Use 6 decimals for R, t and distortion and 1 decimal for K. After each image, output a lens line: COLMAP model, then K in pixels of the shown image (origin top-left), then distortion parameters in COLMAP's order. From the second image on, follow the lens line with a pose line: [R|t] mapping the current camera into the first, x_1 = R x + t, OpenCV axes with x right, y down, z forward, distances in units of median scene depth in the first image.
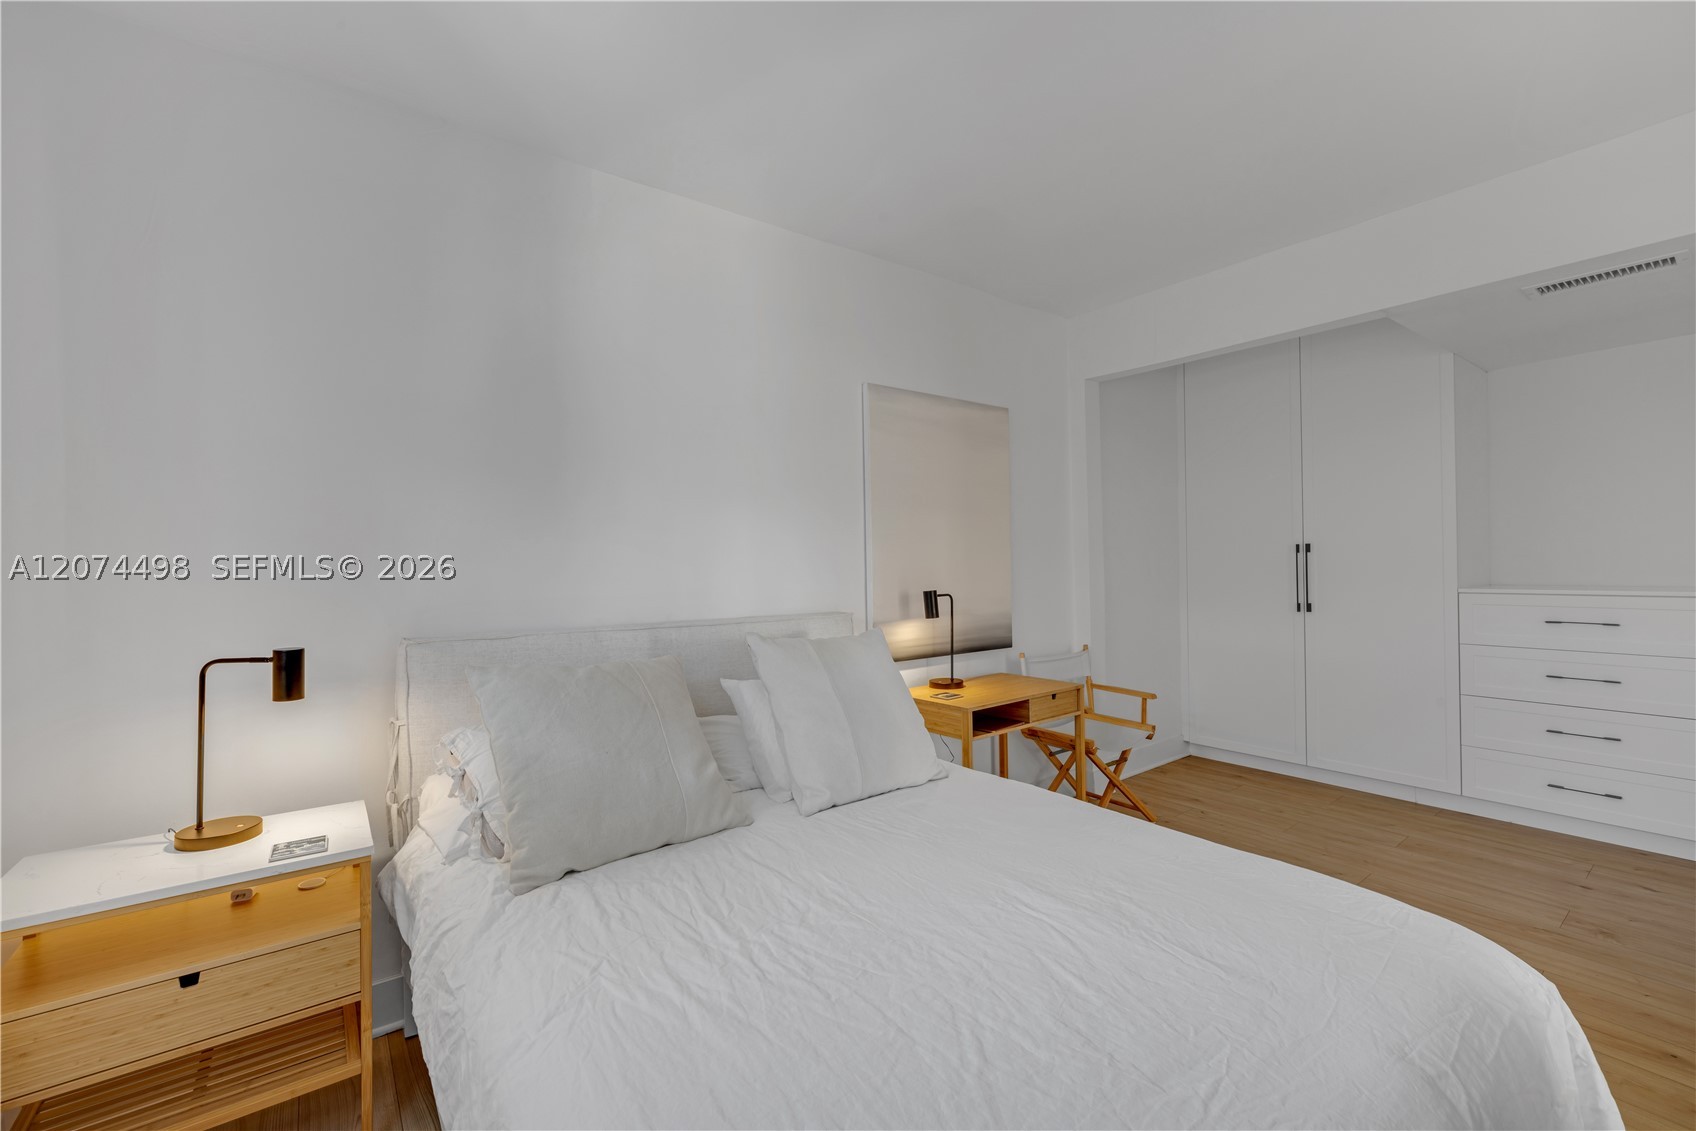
lens RADIAL K [[706.7, 0, 845.1], [0, 706.7, 561.6], [0, 0, 1]] dist [0.002007, -0.000197]
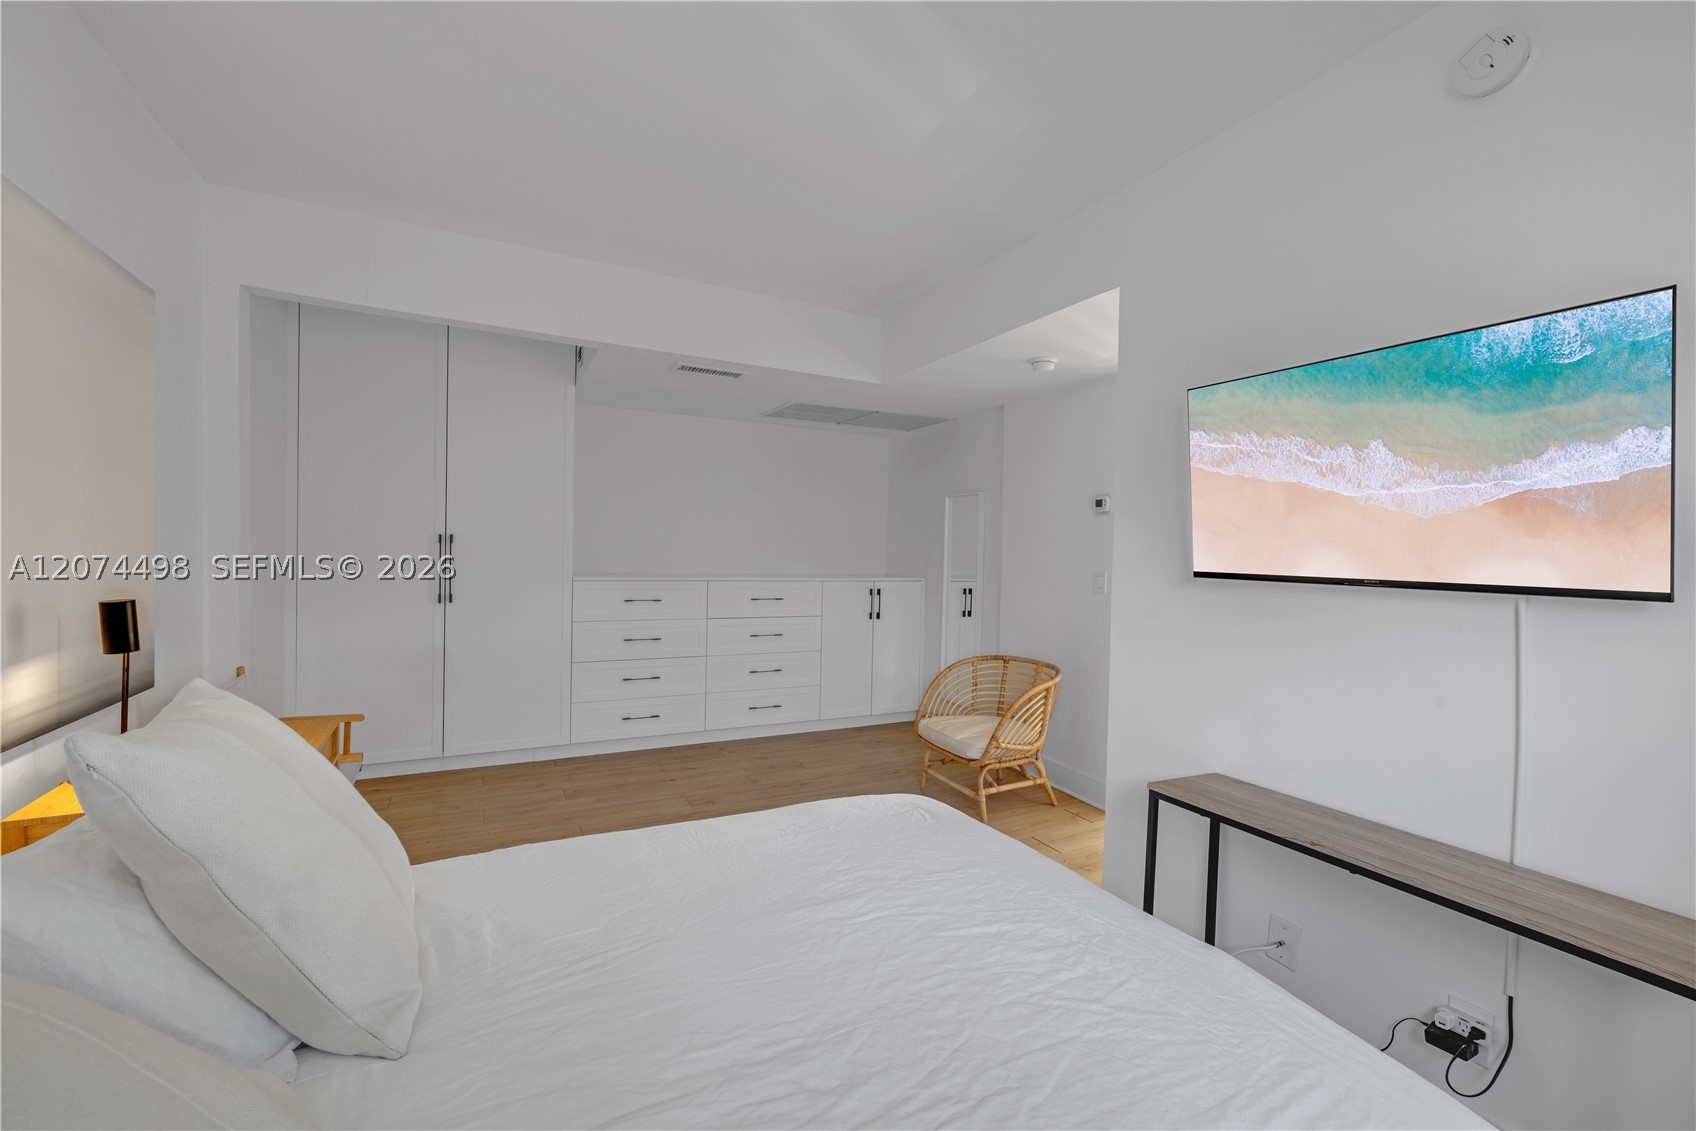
lens RADIAL K [[706.7, 0, 845.1], [0, 706.7, 561.6], [0, 0, 1]] dist [0.002007, -0.000197]
pose [[0.167220, 0.004382, 0.985910, -0.291504], [-0.027702, 0.999616, 0.000256, -0.003299], [-0.985530, -0.027355, 0.167277, 0.348543]]
